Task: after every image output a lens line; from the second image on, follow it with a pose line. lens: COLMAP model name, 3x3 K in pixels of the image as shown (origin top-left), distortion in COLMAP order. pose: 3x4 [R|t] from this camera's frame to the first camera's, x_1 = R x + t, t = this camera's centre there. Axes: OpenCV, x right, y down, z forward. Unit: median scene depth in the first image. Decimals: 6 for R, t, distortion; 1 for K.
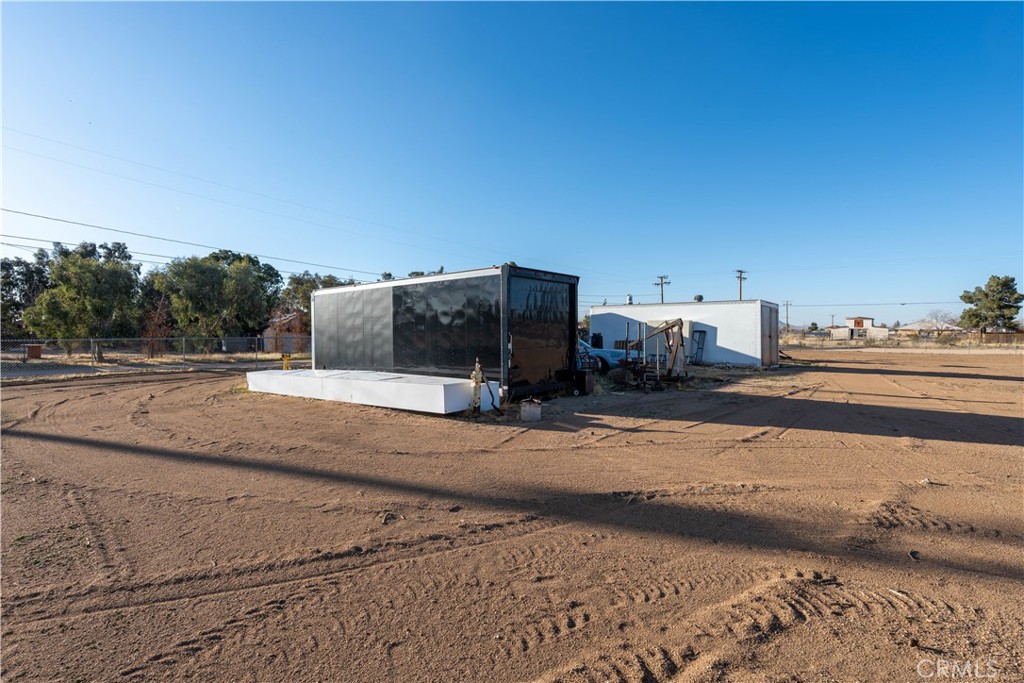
lens RADIAL K [[475.9, 0, 512.0], [0, 475.9, 341.5], [0, 0, 1]] dist [-0.000635, -0.000026]
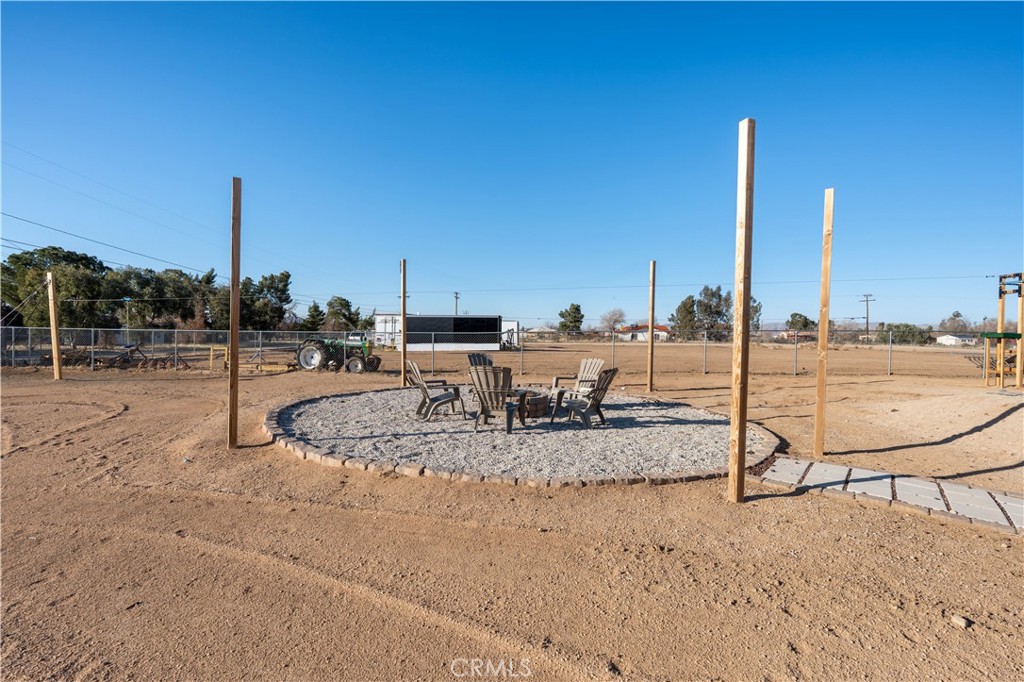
lens RADIAL K [[449.8, 0, 512.0], [0, 449.8, 341.0], [0, 0, 1]] dist [0.009399, -0.007029]
pose [[0.787602, 0.002935, 0.616177, -0.247999], [-0.003682, 0.999993, -0.000057, 0.006347], [-0.616173, -0.002224, 0.787608, -0.232269]]
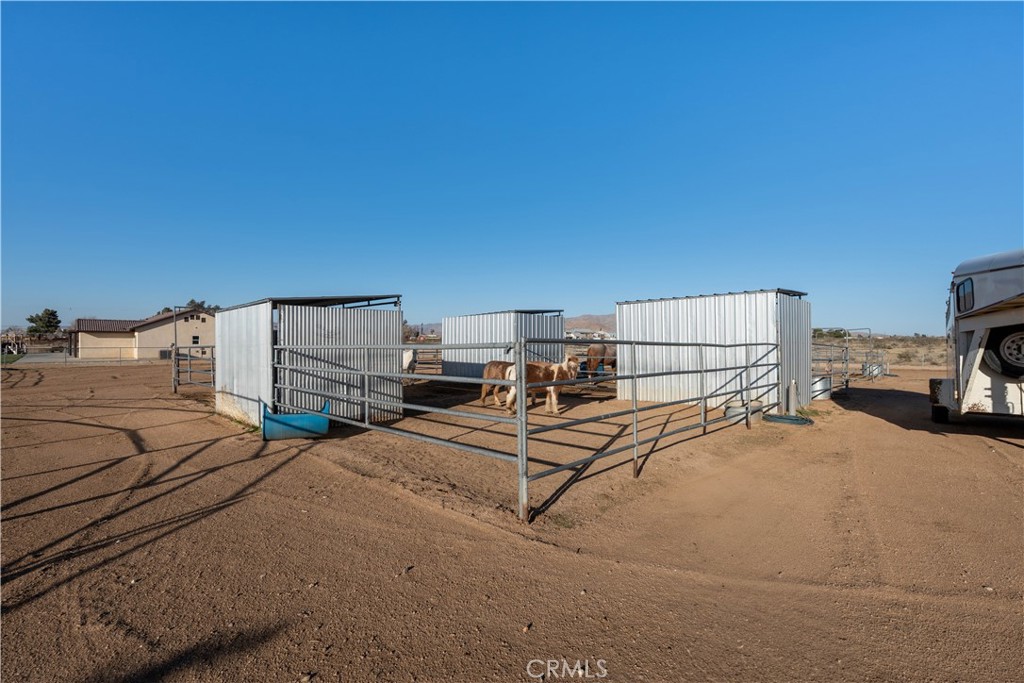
lens RADIAL K [[460.9, 0, 512.0], [0, 460.9, 341.5], [0, 0, 1]] dist [0.000221, -0.000193]
pose [[0.086305, -0.008133, 0.996236, -0.689282], [0.016218, 0.999846, 0.006757, 0.008008], [-0.996137, 0.015574, 0.086424, -1.064290]]
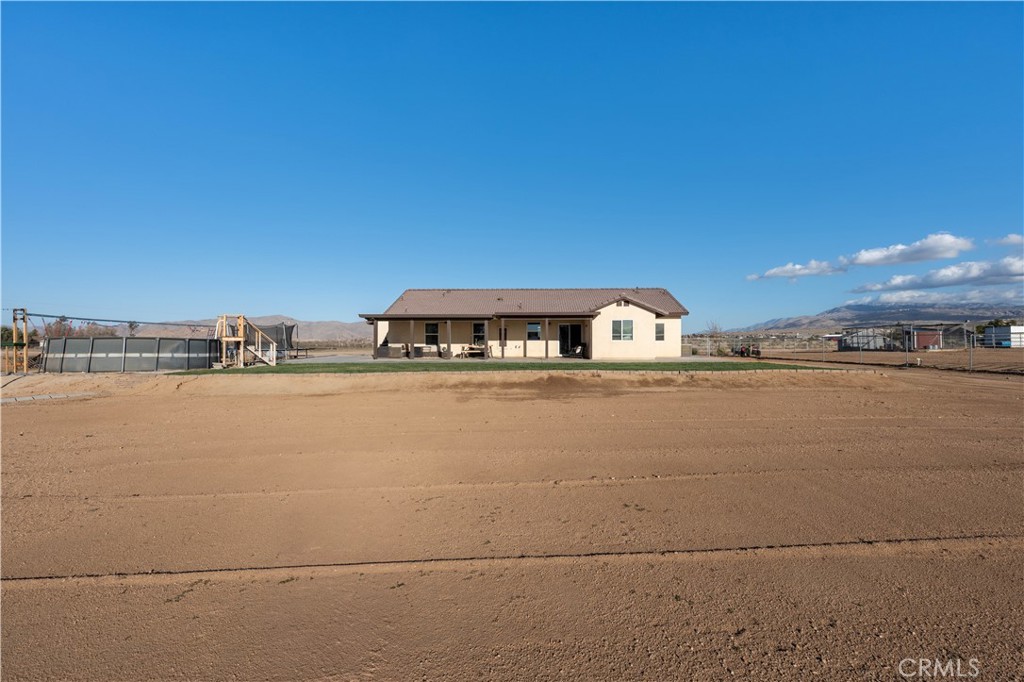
lens RADIAL K [[449.8, 0, 512.0], [0, 449.8, 341.0], [0, 0, 1]] dist [0.009399, -0.007029]
pose [[-0.609546, 0.002682, 0.792746, -0.398345], [0.021477, 0.999683, 0.013132, 0.004878], [-0.792459, 0.025030, -0.609411, -0.280680]]
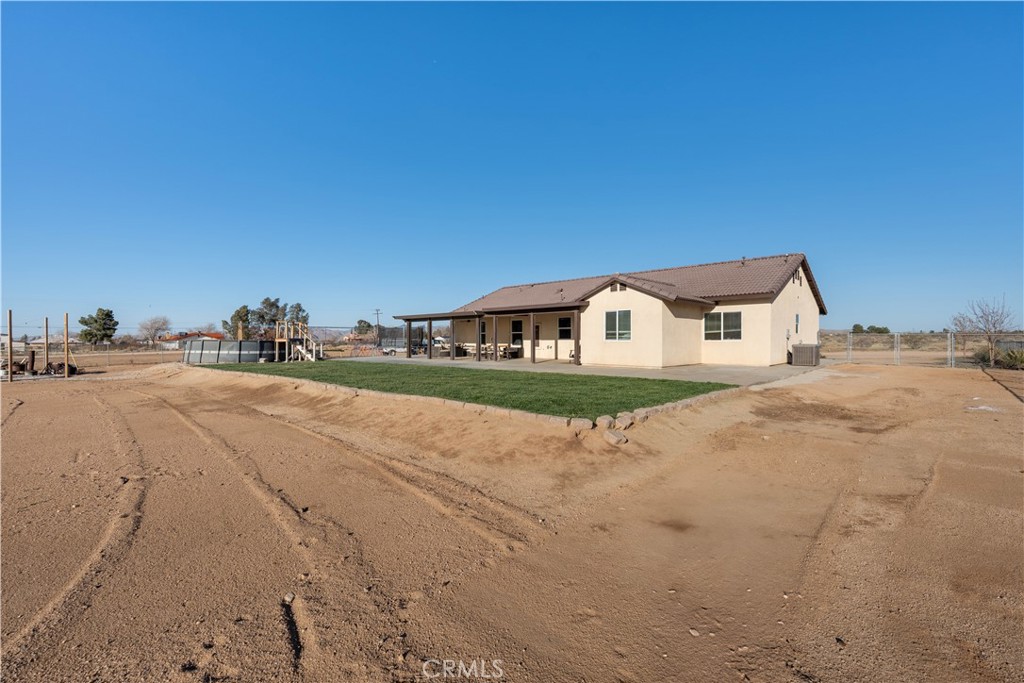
lens RADIAL K [[449.8, 0, 512.0], [0, 449.8, 341.5], [0, 0, 1]] dist [0.009399, -0.007029]
pose [[0.064211, -0.005048, 0.997924, -0.418187], [0.031014, 0.999514, 0.003060, 0.008602], [-0.997454, 0.030753, 0.064336, -0.485323]]
